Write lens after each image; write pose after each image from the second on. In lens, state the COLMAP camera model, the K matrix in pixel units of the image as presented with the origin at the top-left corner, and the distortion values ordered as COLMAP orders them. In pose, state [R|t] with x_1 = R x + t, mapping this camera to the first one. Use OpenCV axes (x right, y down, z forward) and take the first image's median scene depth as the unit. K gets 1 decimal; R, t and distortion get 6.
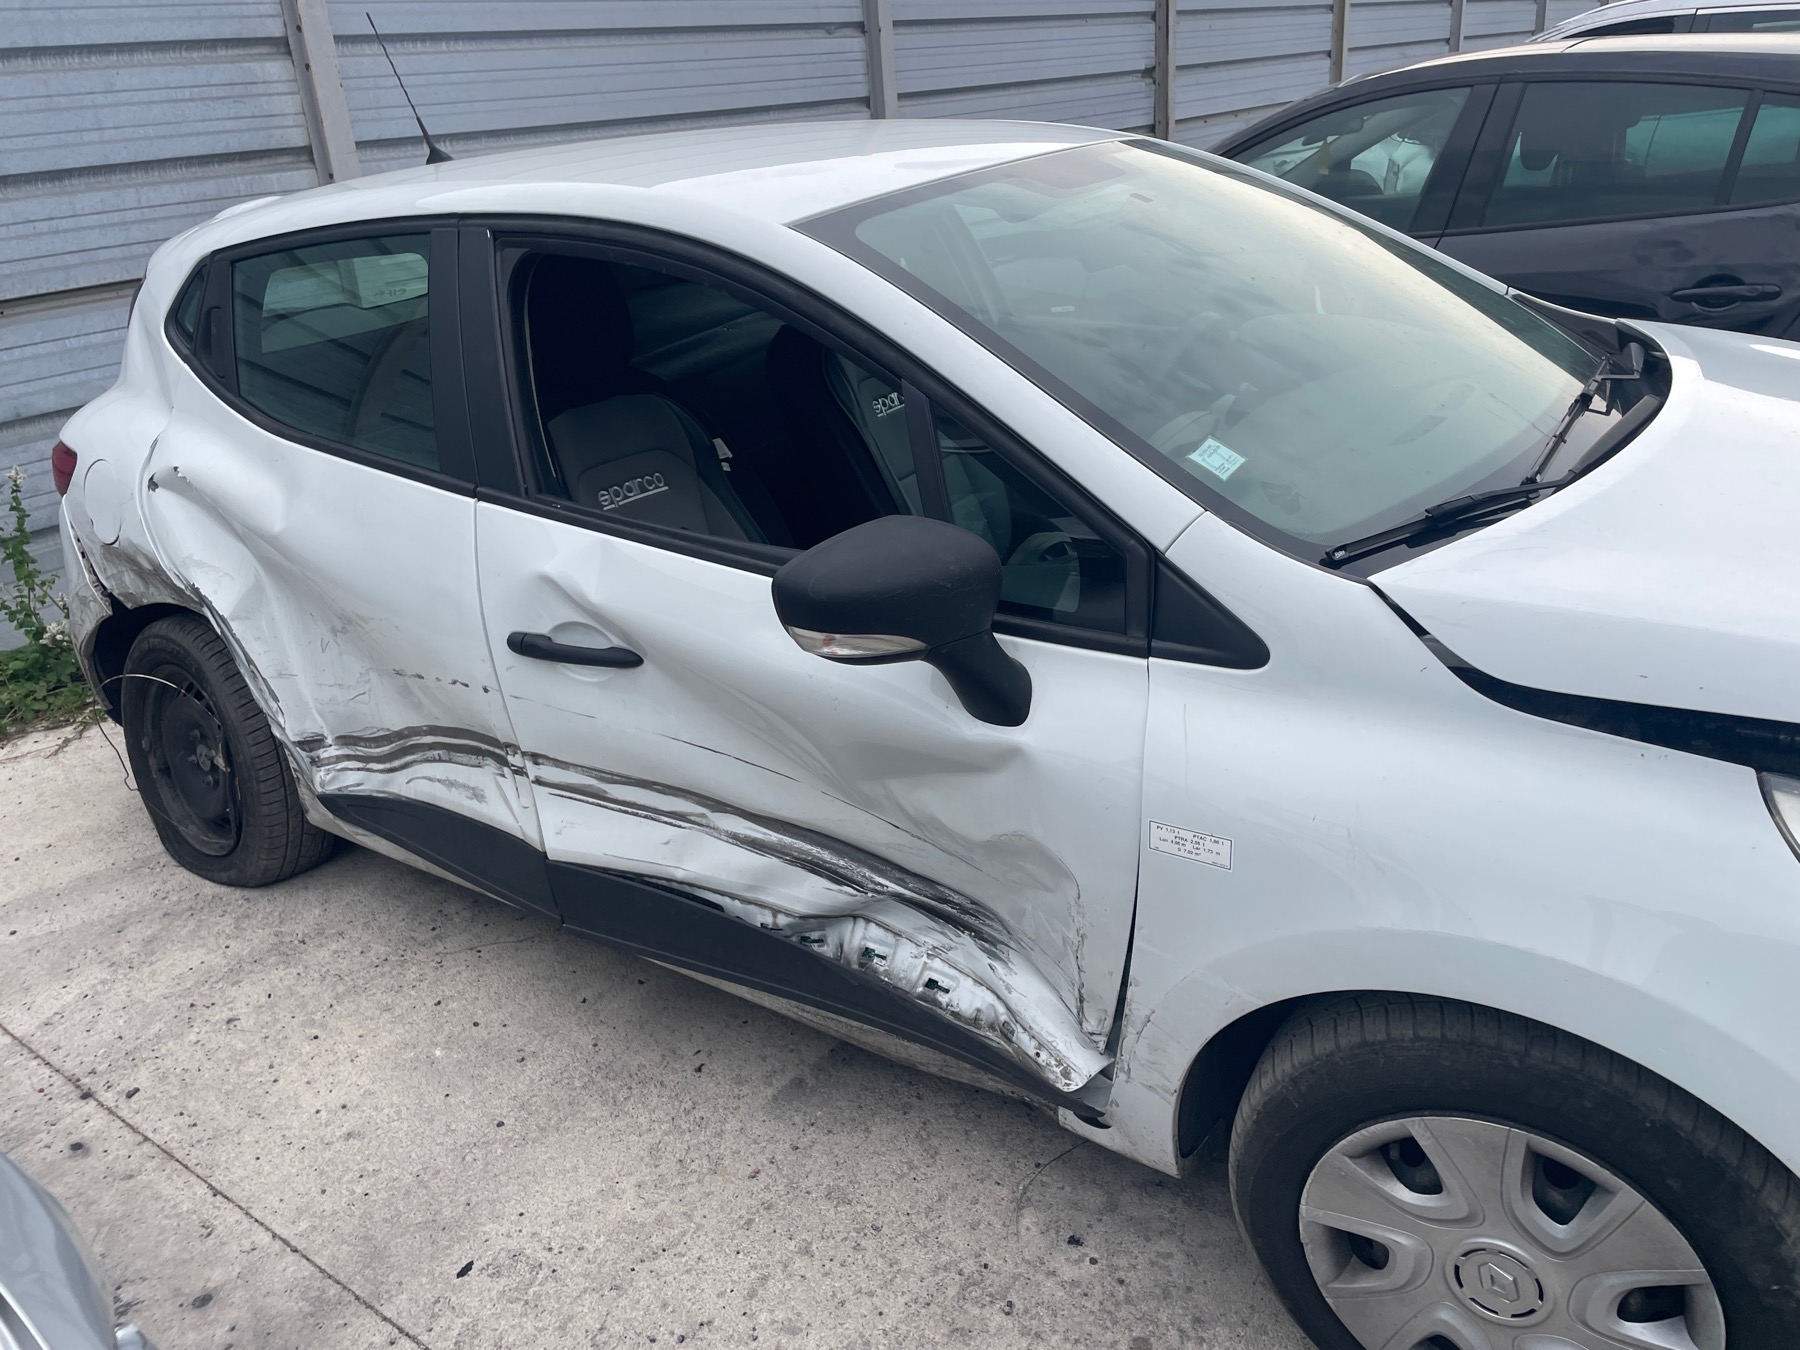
lens RADIAL K [[1362.3, 0, 901.7], [0, 1362.3, 674.2], [0, 0, 1]] dist [0.066596, -0.092686]
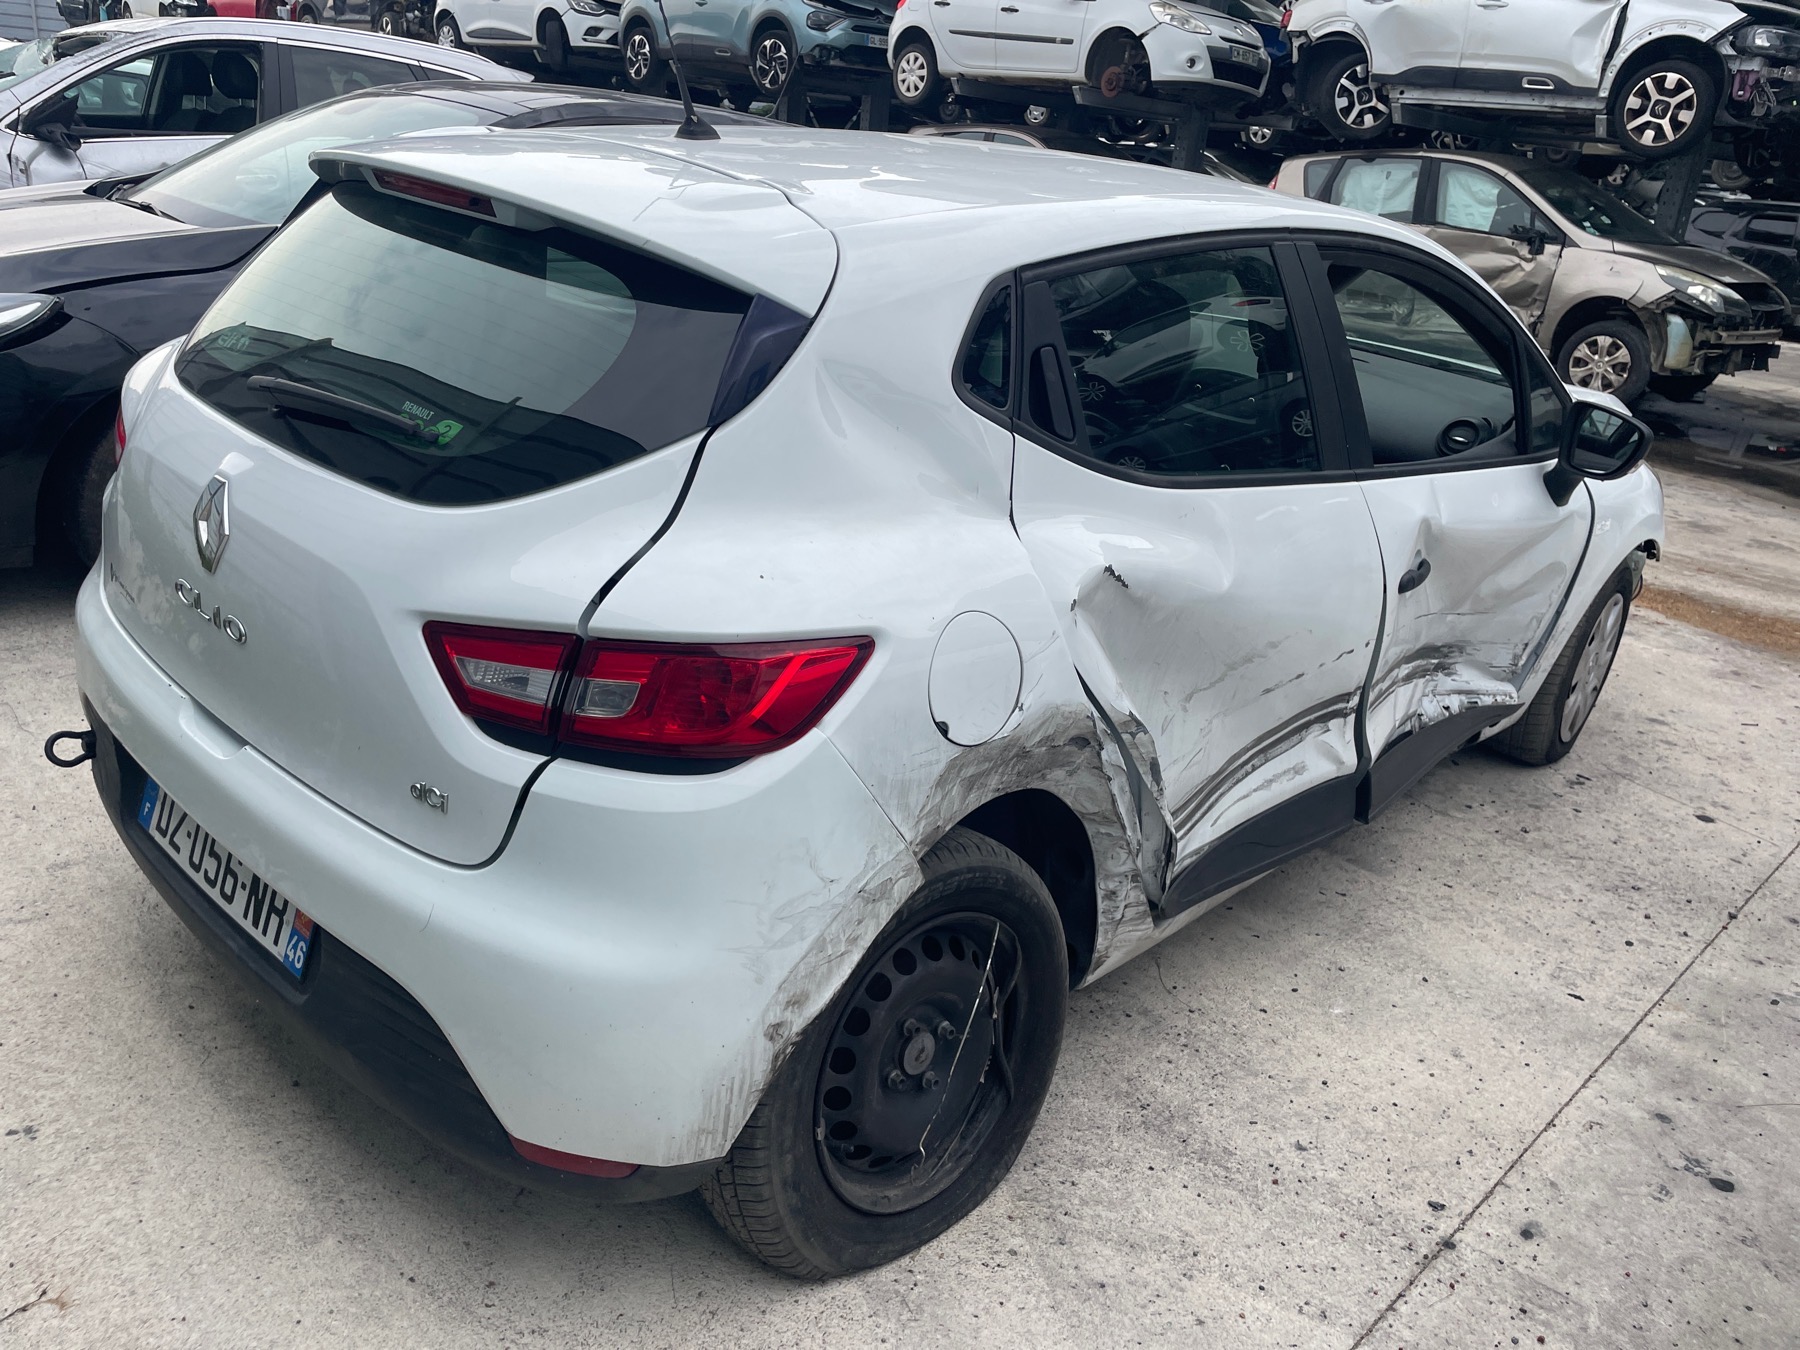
lens RADIAL K [[1362.3, 0, 914.2], [0, 1362.3, 671.7], [0, 0, 1]] dist [0.066596, -0.092686]
pose [[0.131414, -0.285165, 0.949427, -1.416666], [0.290060, 0.926879, 0.238244, -0.342731], [-0.947943, 0.244082, 0.204520, 1.105074]]
